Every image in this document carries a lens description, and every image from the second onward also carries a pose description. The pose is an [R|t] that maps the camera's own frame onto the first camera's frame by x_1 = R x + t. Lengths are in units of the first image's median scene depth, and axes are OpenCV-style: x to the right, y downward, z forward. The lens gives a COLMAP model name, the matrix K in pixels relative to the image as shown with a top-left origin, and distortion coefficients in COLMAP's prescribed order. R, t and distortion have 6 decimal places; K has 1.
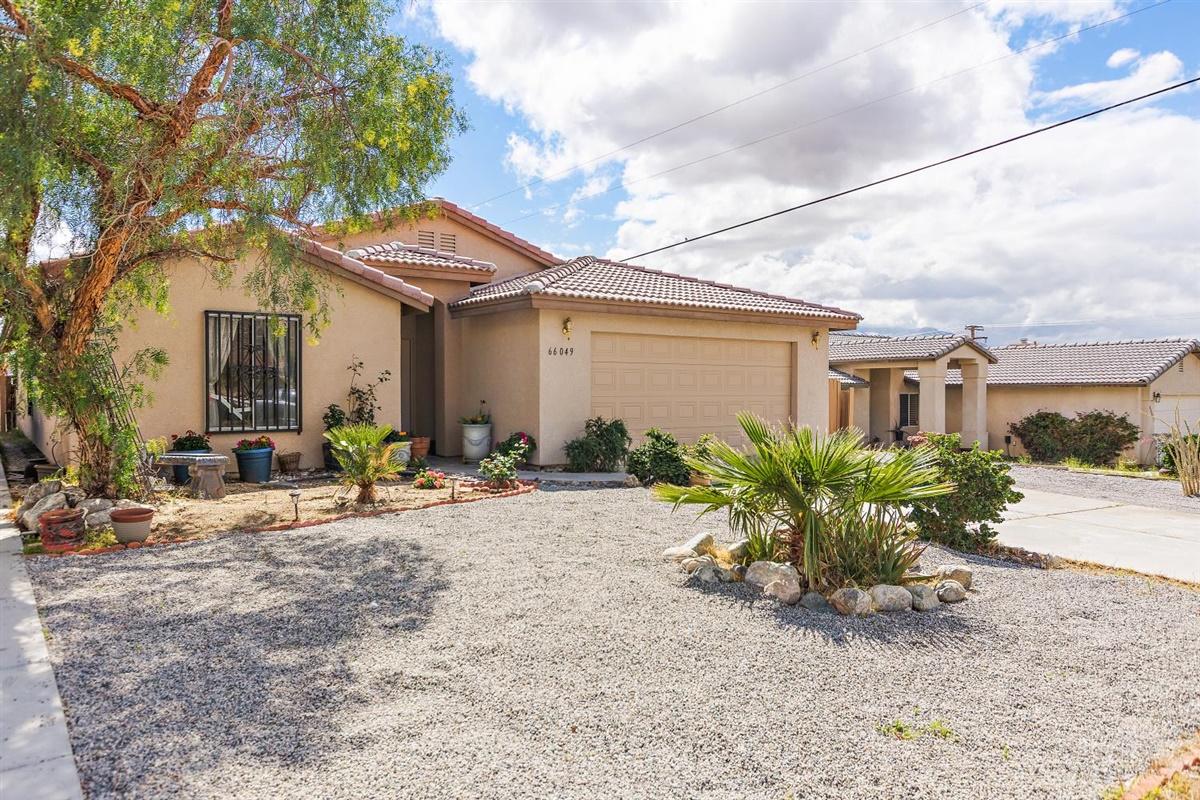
lens RADIAL K [[886.5, 0, 600.0], [0, 886.5, 400.0], [0, 0, 1]] dist [-0.000116, -0.000132]
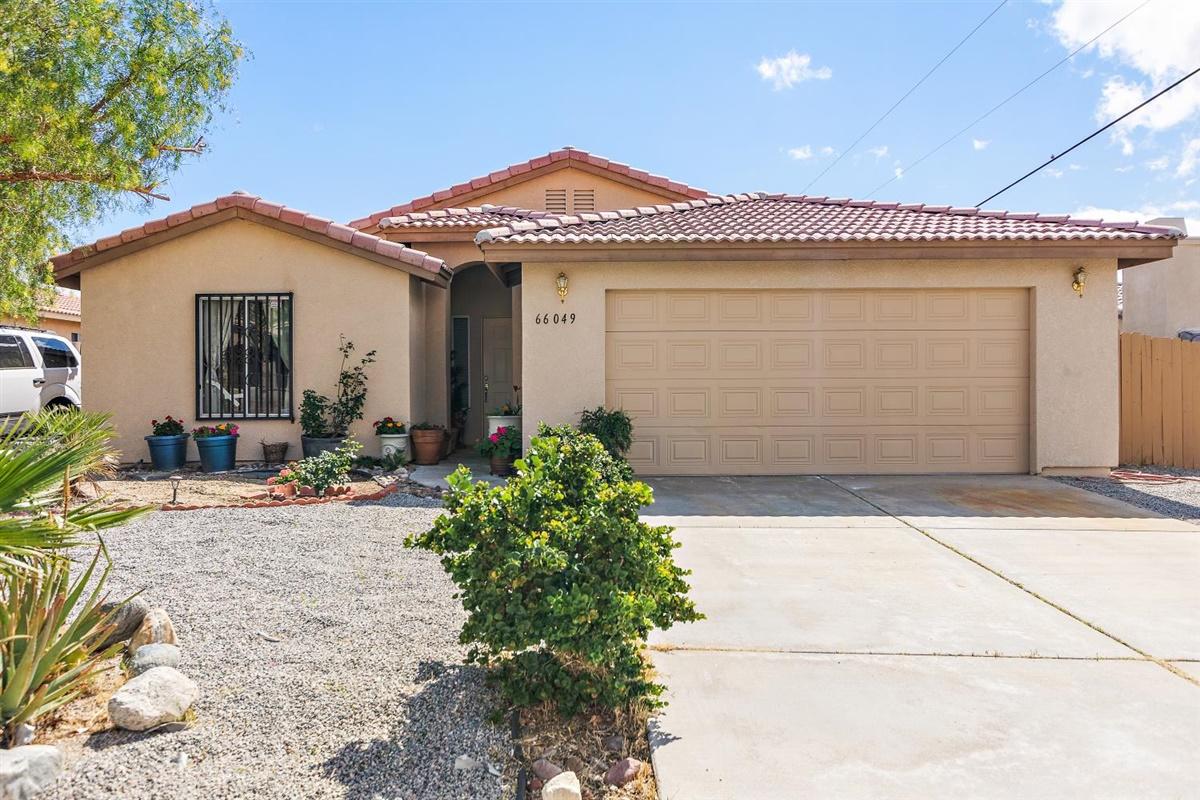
lens RADIAL K [[886.5, 0, 600.0], [0, 886.5, 400.0], [0, 0, 1]] dist [-0.000116, -0.000132]
pose [[0.790485, 0.002521, -0.612476, 0.442837], [-0.000136, 0.999992, 0.003941, 0.010436], [0.612481, -0.003032, 0.790479, 0.435045]]
